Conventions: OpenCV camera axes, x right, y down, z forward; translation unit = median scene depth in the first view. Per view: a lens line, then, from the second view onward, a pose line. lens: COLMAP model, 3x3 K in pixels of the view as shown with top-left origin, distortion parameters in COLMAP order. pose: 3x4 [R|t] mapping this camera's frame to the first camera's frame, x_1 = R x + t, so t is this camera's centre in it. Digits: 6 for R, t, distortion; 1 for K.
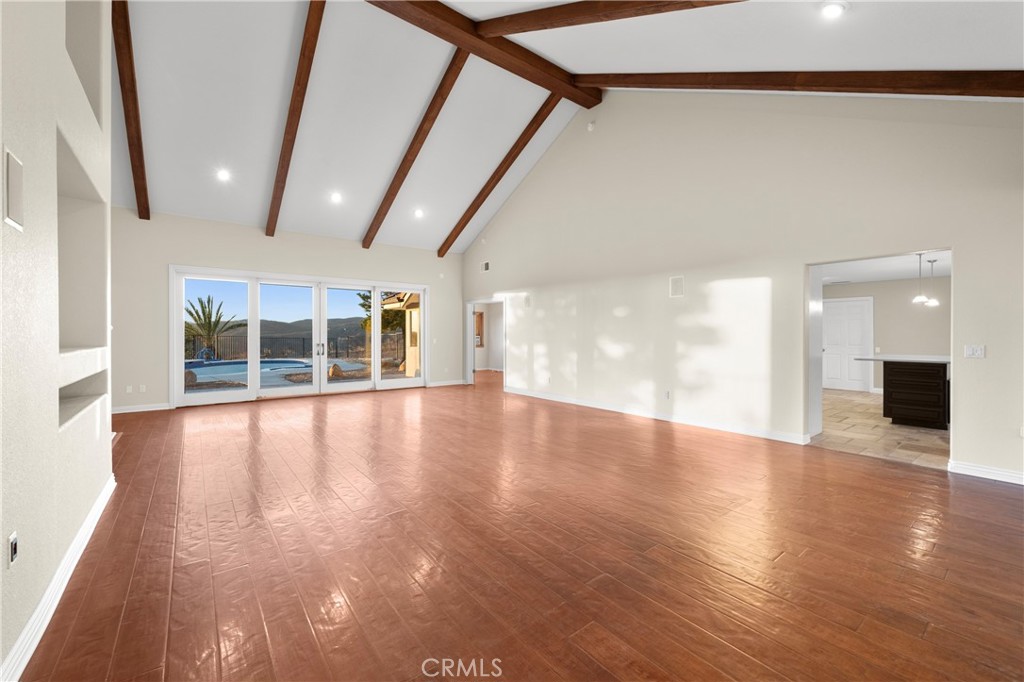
lens RADIAL K [[411.1, 0, 515.9], [0, 411.1, 335.1], [0, 0, 1]] dist [-0.003283, 0.000674]
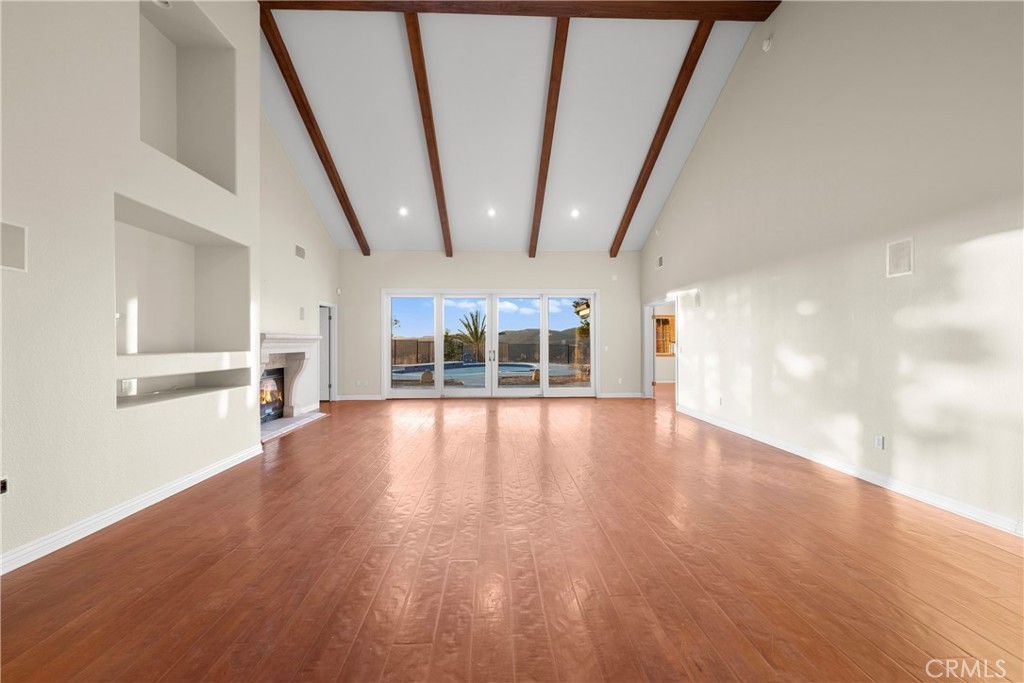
lens RADIAL K [[411.1, 0, 515.6], [0, 411.1, 344.5], [0, 0, 1]] dist [-0.003283, 0.000674]
pose [[0.816106, 0.001266, -0.577901, 0.198729], [0.001984, 0.999986, 0.004992, -0.000226], [0.577898, -0.005220, 0.816092, 0.149499]]
